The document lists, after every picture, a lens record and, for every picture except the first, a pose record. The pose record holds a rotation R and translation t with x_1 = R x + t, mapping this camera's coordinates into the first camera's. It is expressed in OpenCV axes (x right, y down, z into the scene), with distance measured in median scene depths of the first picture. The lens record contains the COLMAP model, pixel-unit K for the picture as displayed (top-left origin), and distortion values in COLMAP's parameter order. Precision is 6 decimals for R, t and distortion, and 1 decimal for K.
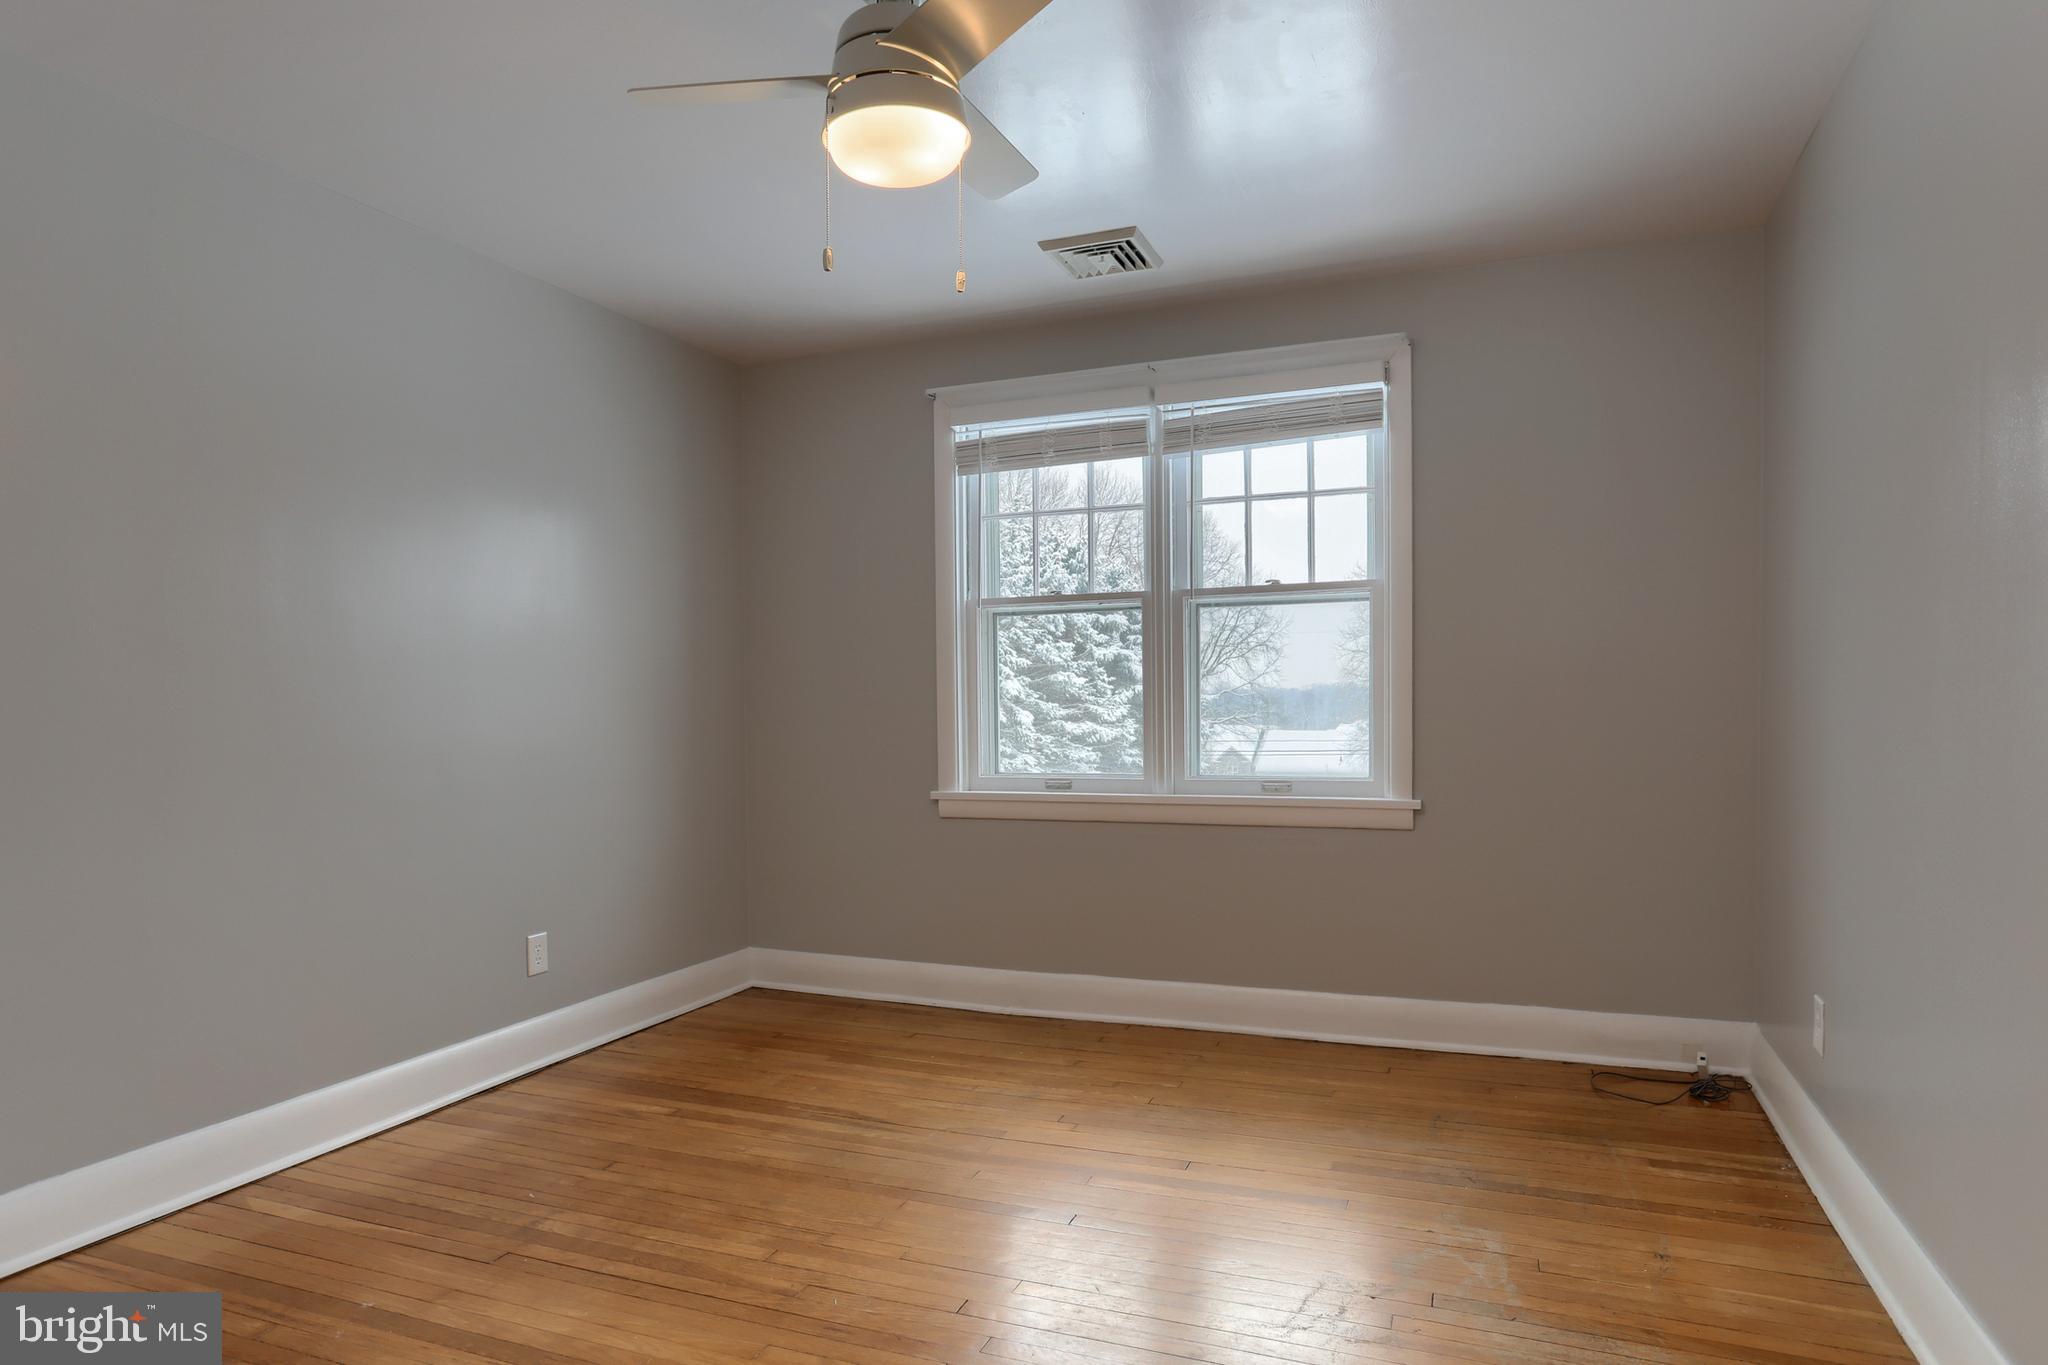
lens RADIAL K [[1154.7, 0, 1063.9], [0, 1154.7, 746.3], [0, 0, 1]] dist [-0.046823, 0.001608]
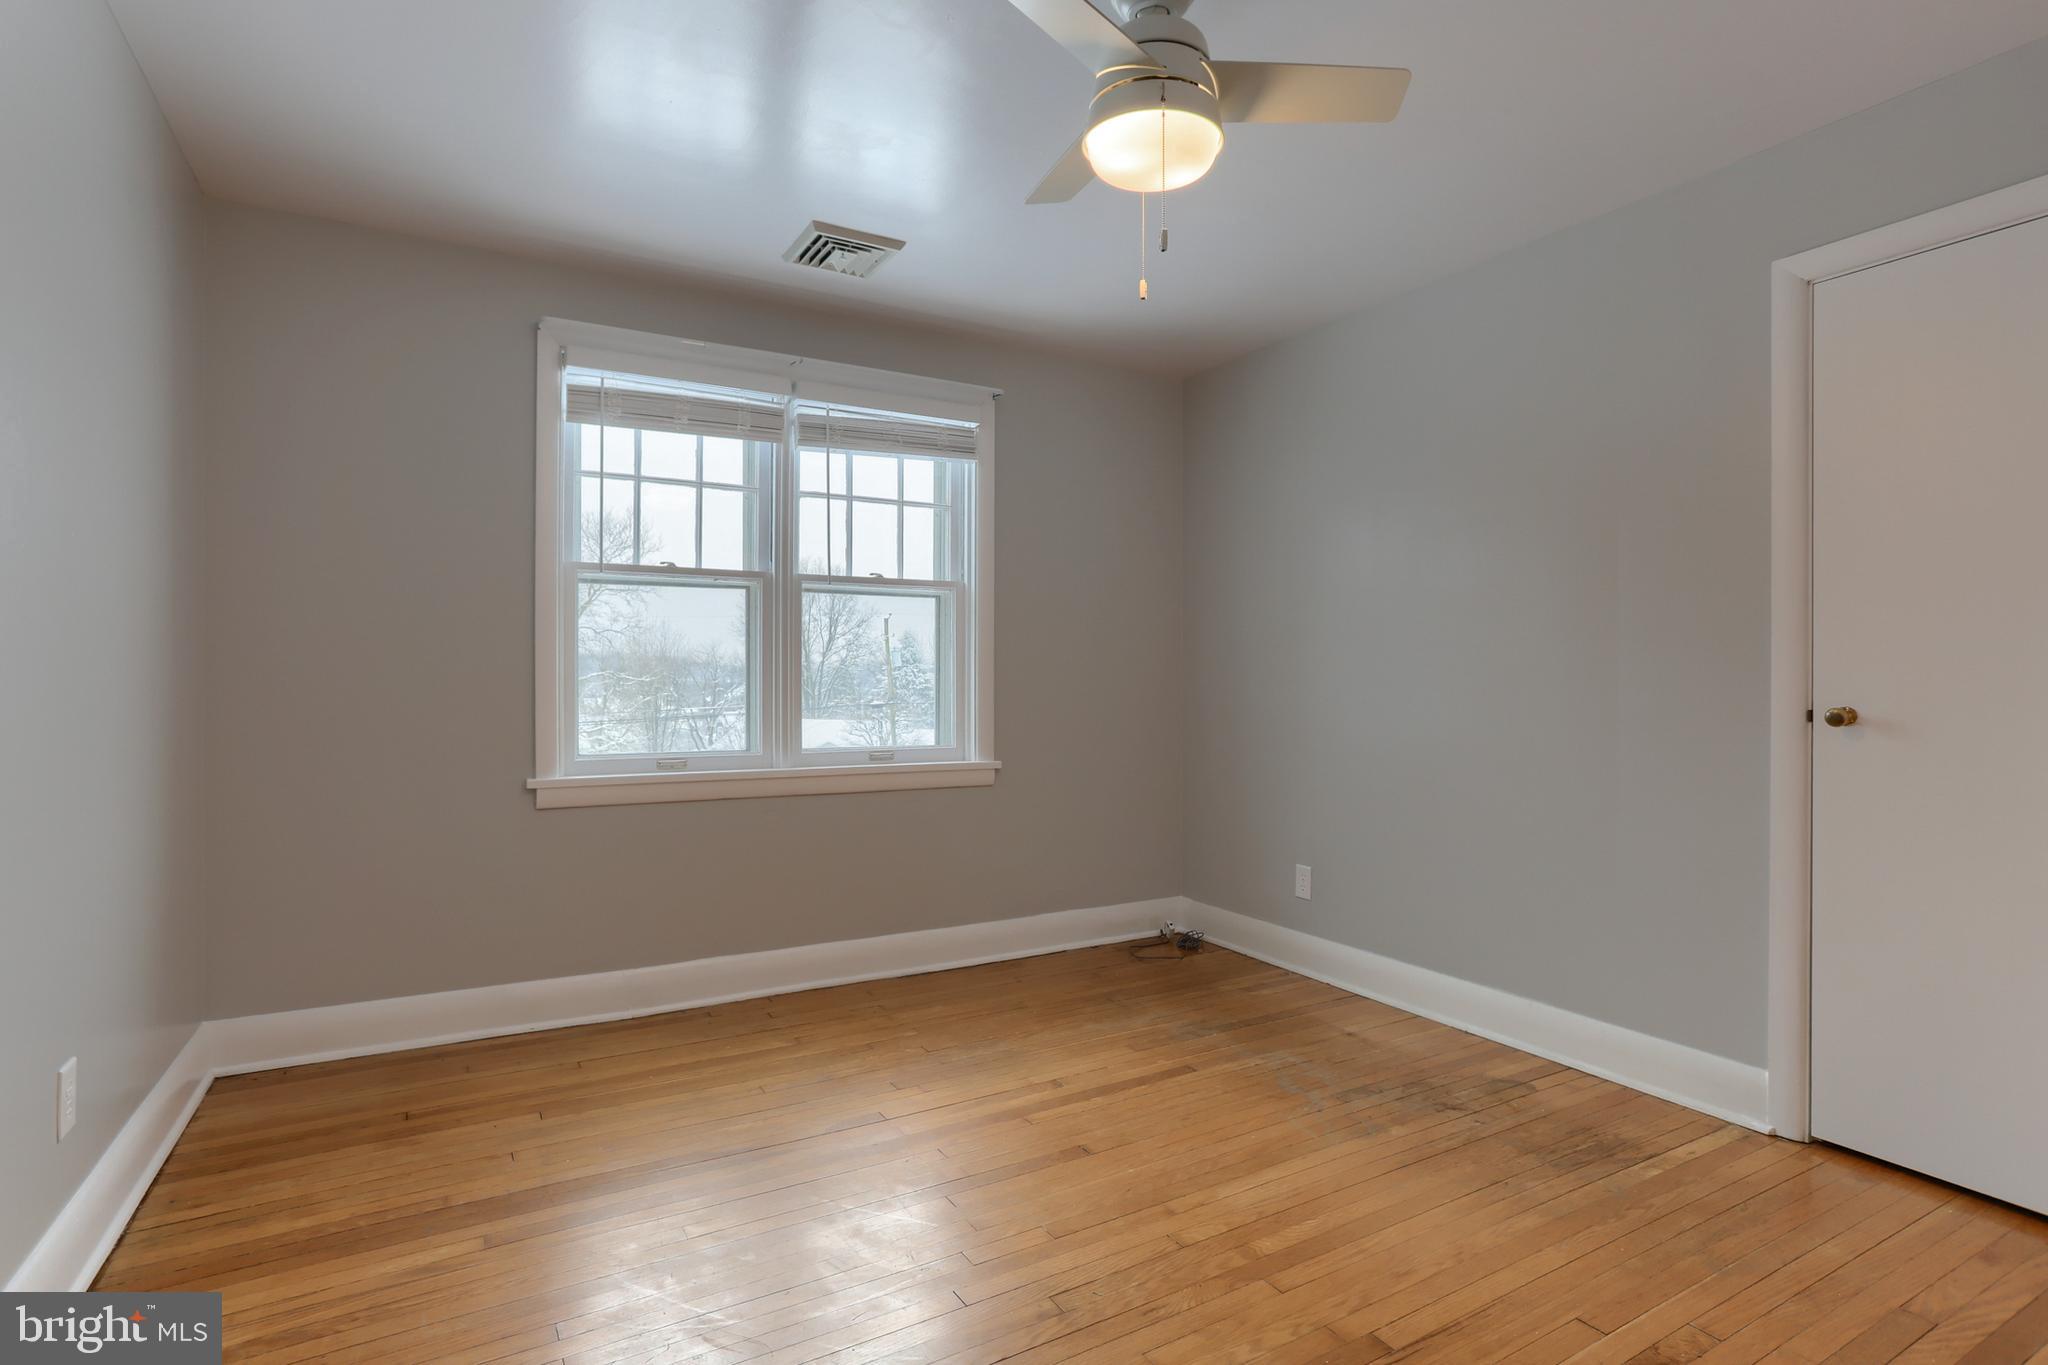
lens RADIAL K [[1014.6, 0, 1028.8], [0, 1014.6, 682.9], [0, 0, 1]] dist [-0.018567, 0.004240]
pose [[0.627960, 0.009931, 0.778182, -0.495095], [0.014100, 0.999609, -0.024135, -0.010377], [-0.778118, 0.026128, 0.627575, 0.254454]]
